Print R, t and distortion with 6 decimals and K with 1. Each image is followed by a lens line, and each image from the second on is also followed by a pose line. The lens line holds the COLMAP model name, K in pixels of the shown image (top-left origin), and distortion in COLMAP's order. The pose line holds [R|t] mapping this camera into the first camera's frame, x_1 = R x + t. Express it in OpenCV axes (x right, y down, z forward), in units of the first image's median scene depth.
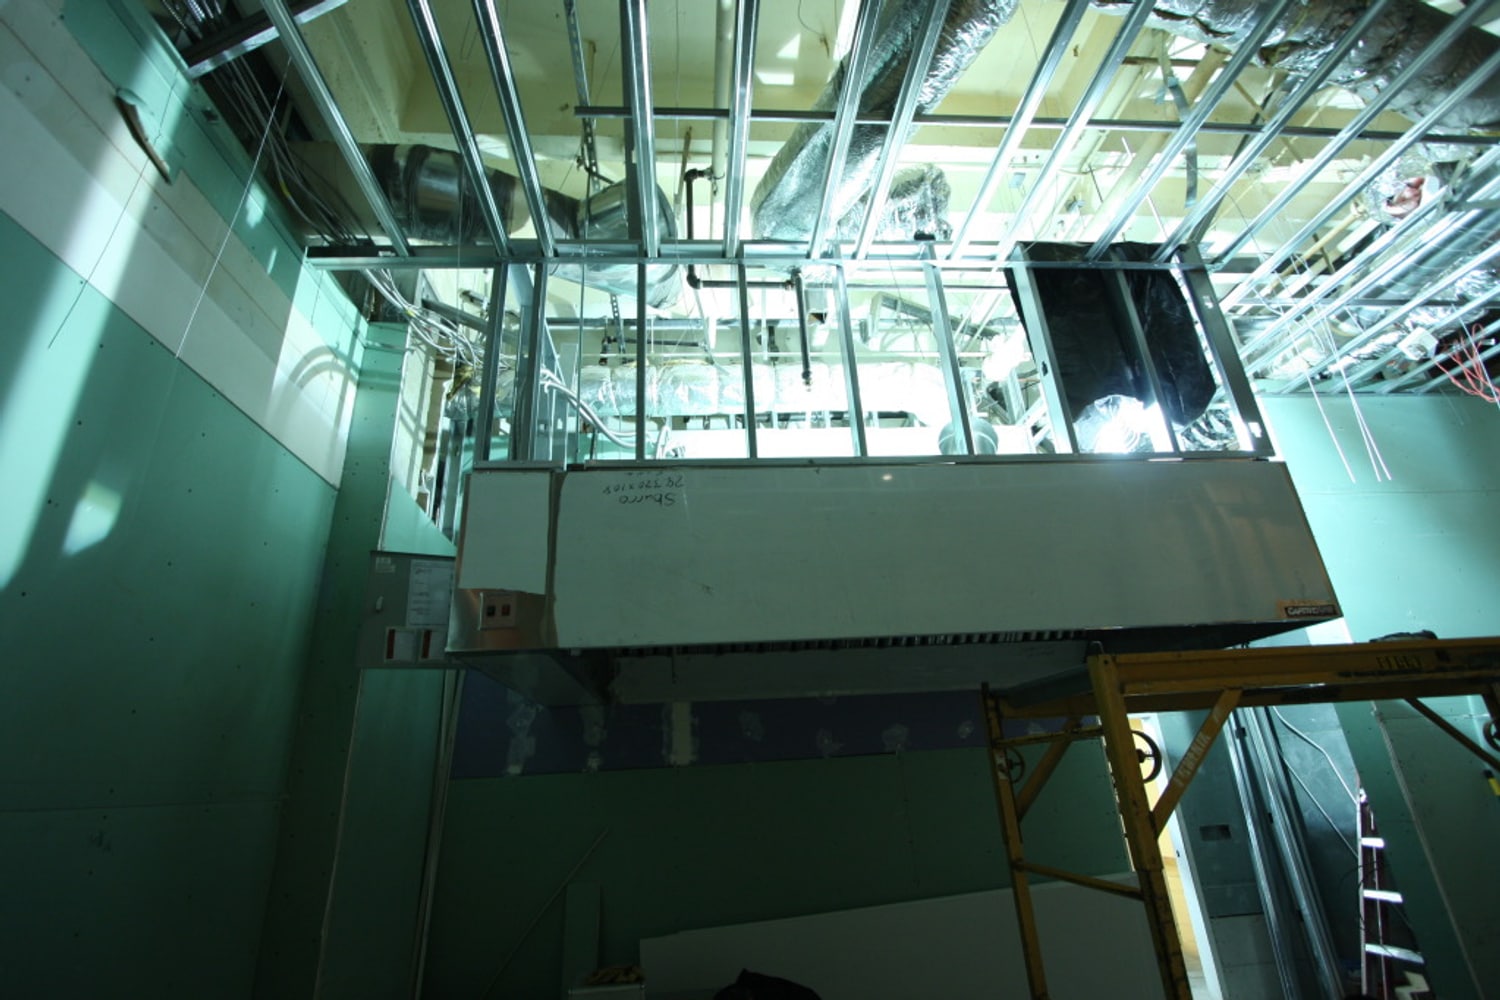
lens RADIAL K [[697.2, 0, 752.2], [0, 697.2, 500.9], [0, 0, 1]] dist [-0.018222, 0.004295]
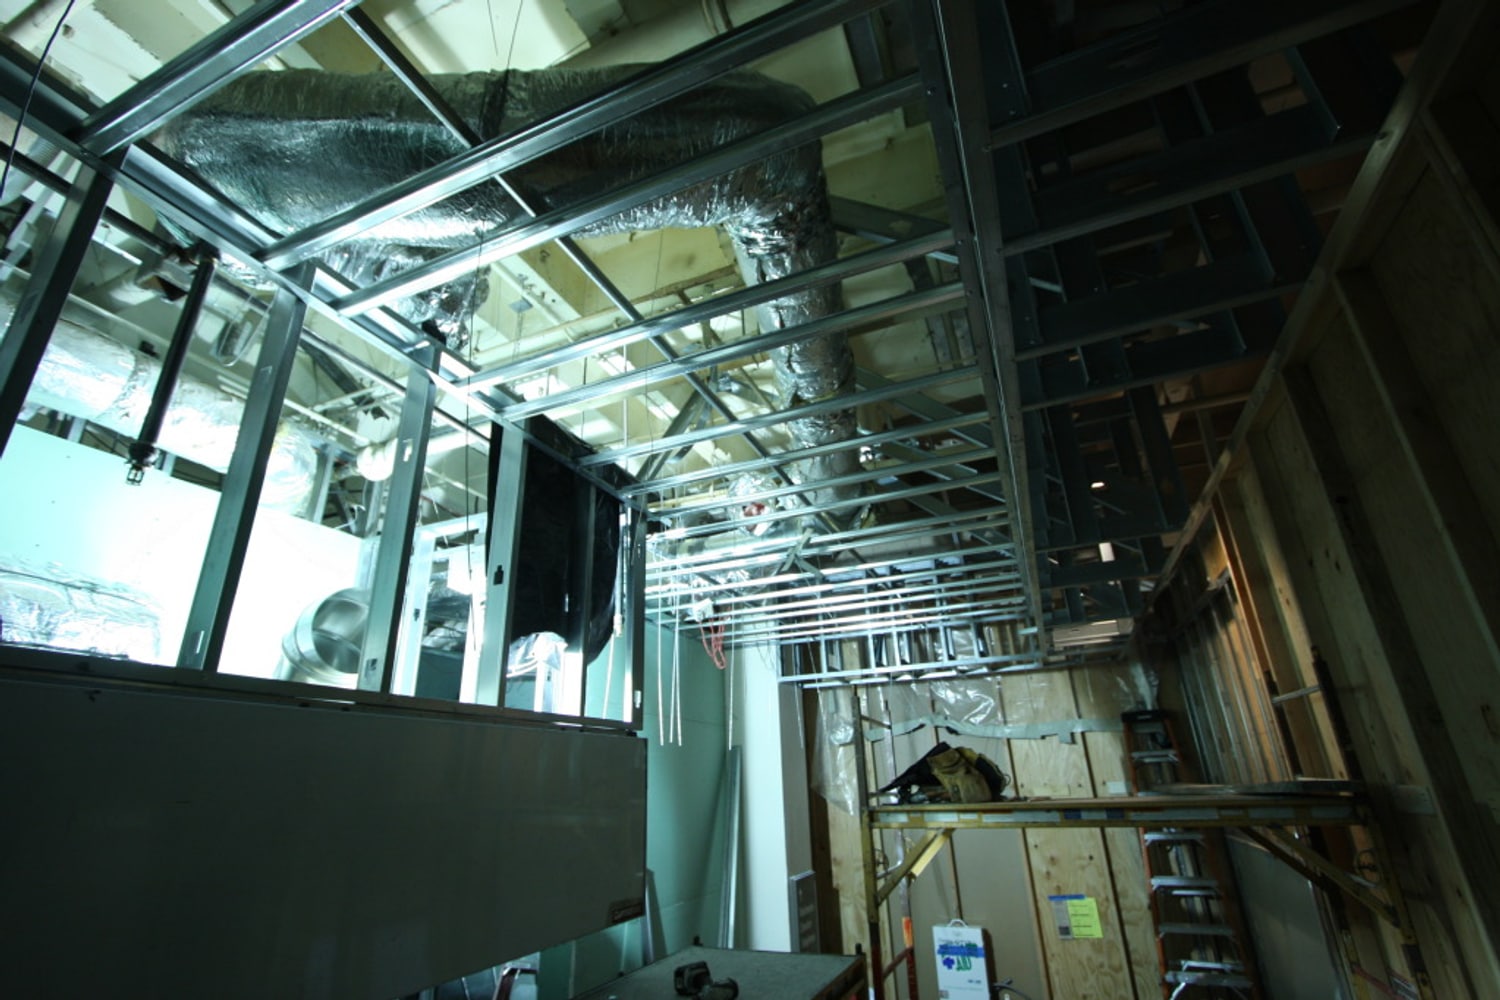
lens RADIAL K [[697.2, 0, 755.8], [0, 697.2, 495.7], [0, 0, 1]] dist [-0.018222, 0.004295]
pose [[0.445089, 0.379340, 0.811170, -0.114961], [-0.321306, 0.913176, -0.250742, -0.165448], [-0.835858, -0.149032, 0.528329, 0.351612]]
